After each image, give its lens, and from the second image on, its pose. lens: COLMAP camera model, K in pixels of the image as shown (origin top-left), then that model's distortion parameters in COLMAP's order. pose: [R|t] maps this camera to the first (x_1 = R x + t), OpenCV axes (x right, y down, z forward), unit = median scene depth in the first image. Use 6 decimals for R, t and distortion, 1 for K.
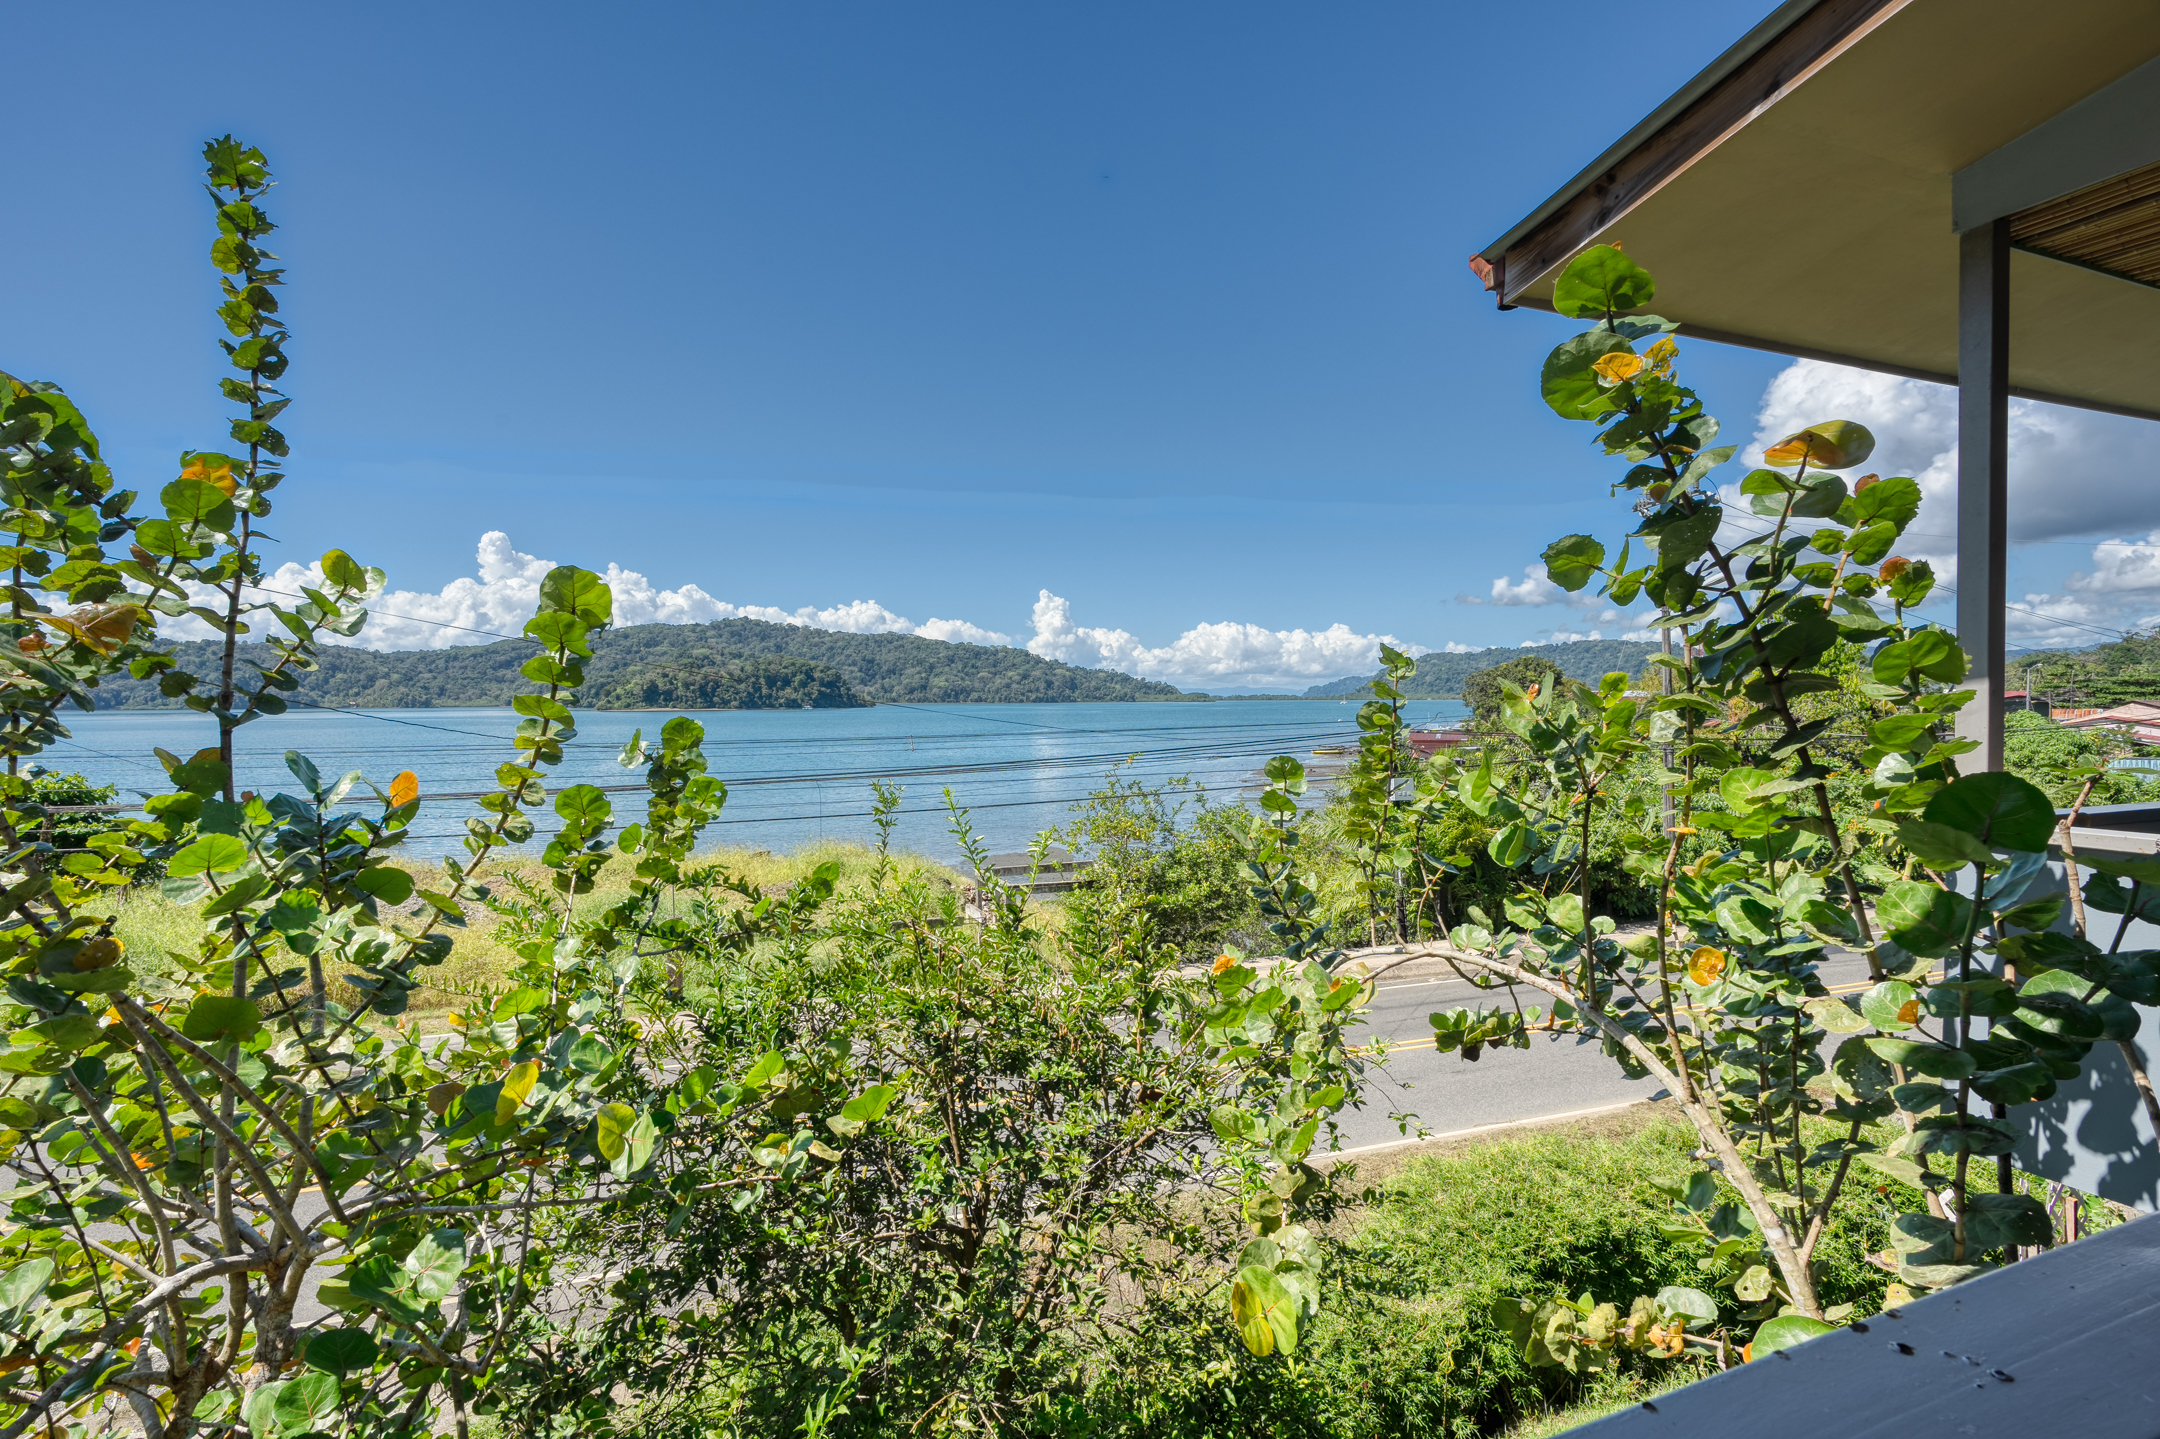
lens RADIAL K [[960.6, 0, 1005.2], [0, 960.6, 719.1], [0, 0, 1]] dist [-0.000634, 0.000232]
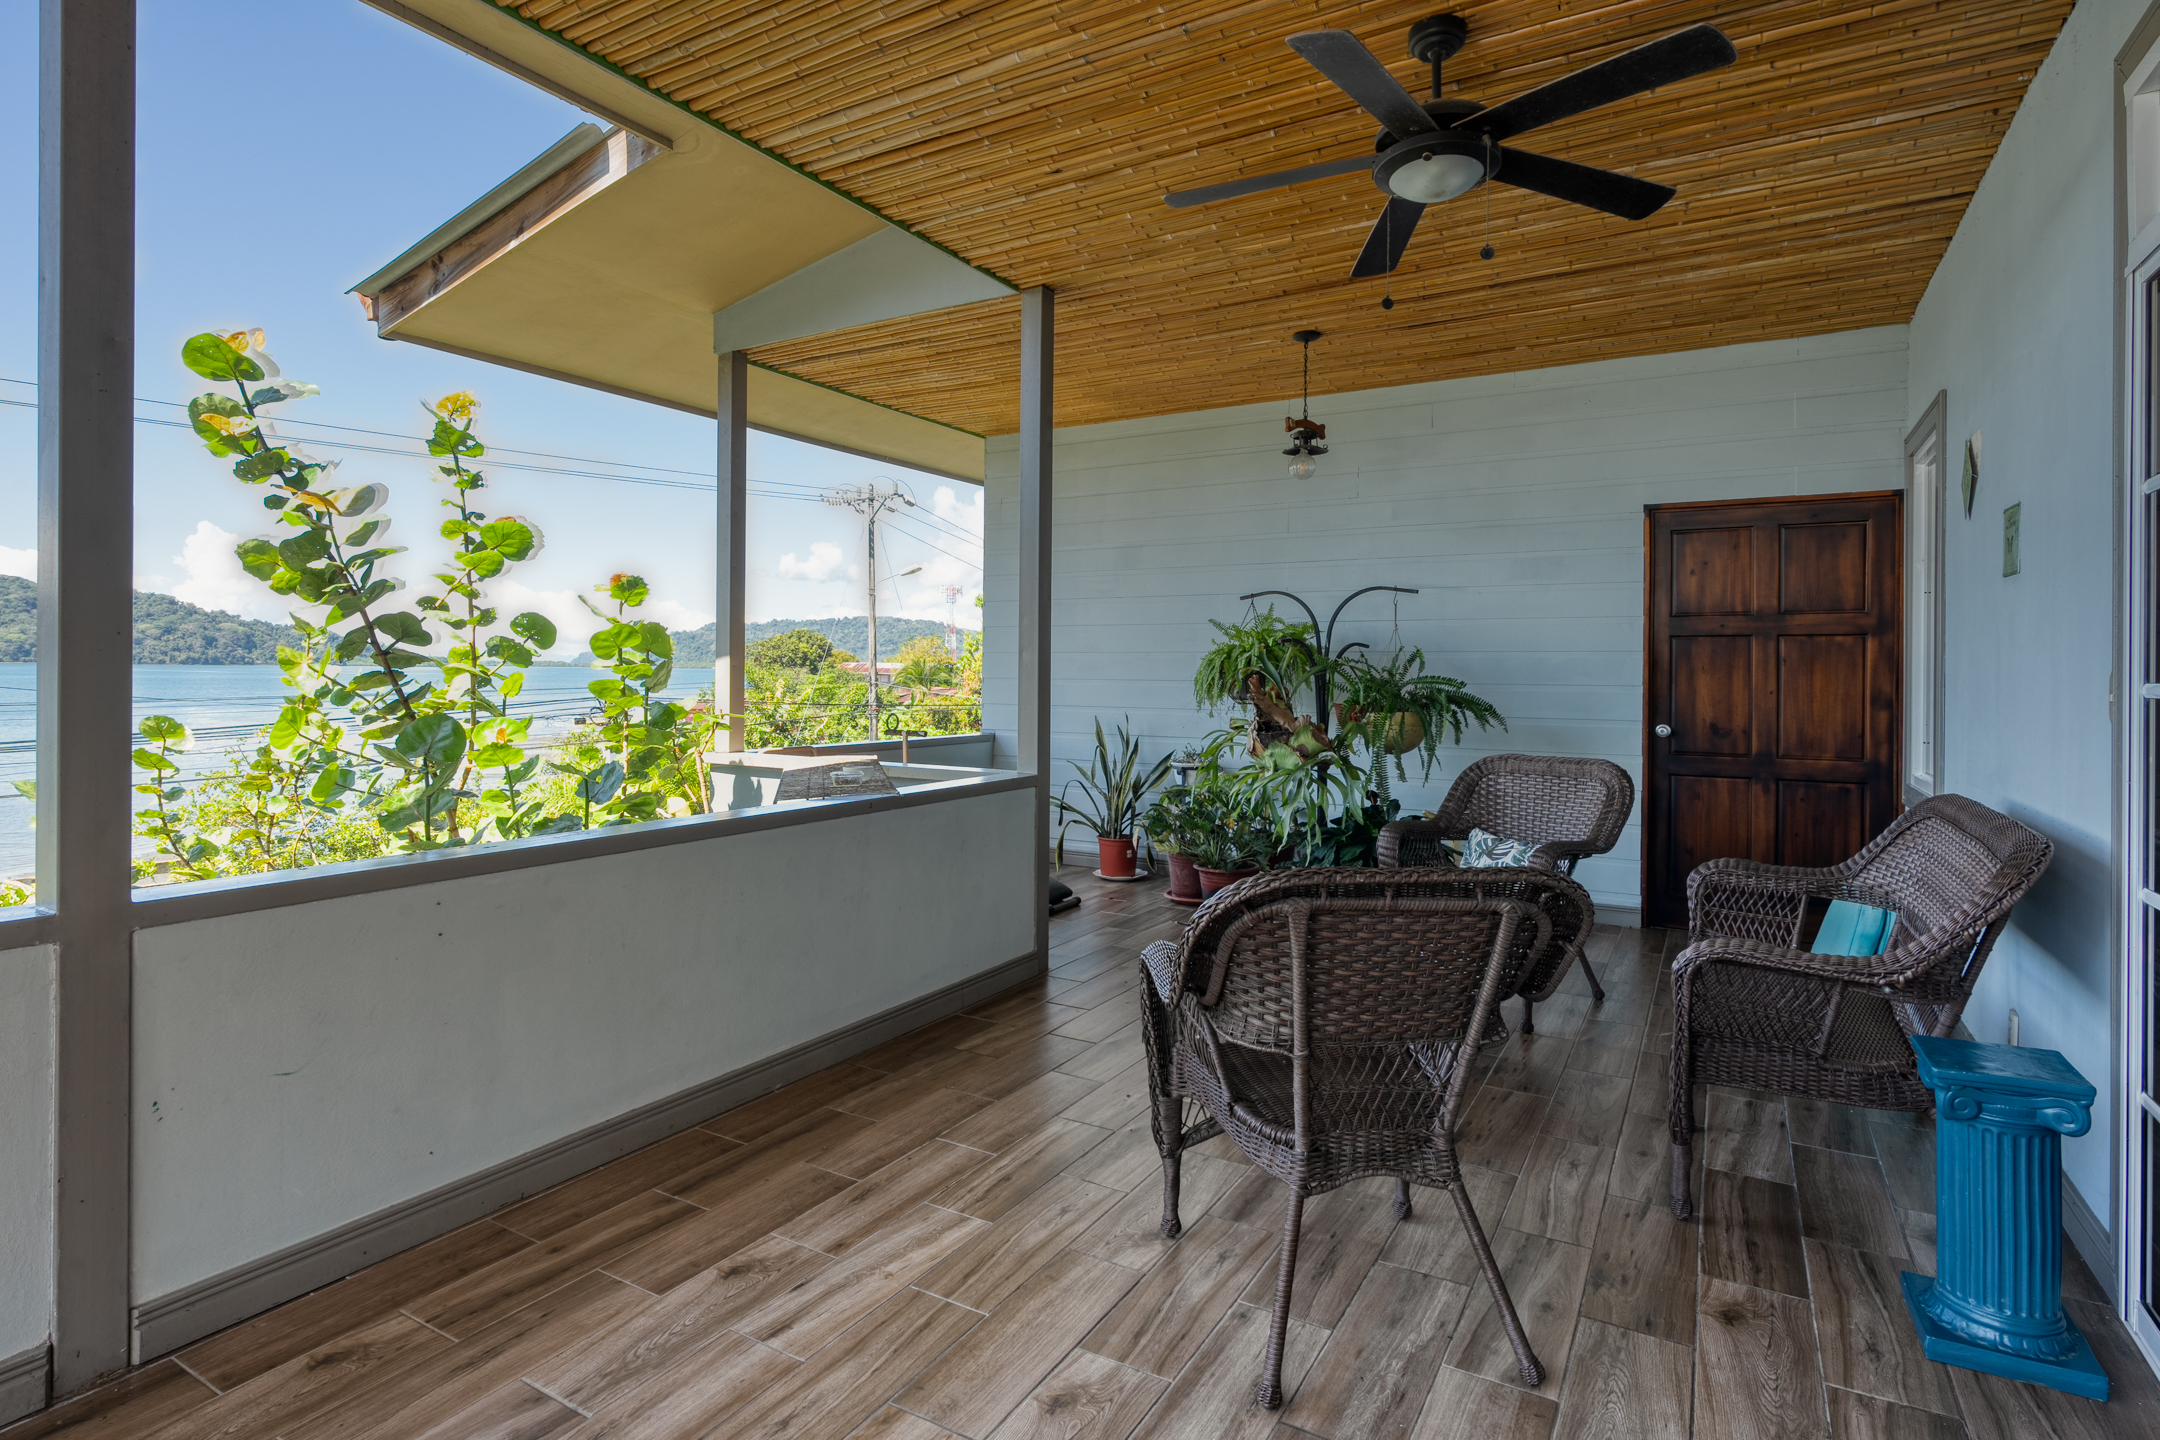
lens RADIAL K [[1061.0, 0, 1091.0], [0, 1061.0, 666.0], [0, 0, 1]] dist [-0.000501, 0.000362]
pose [[0.793925, 0.015152, 0.607827, 0.443405], [-0.001763, 0.999743, -0.022619, 0.010248], [-0.608014, 0.016886, 0.793747, -0.609233]]
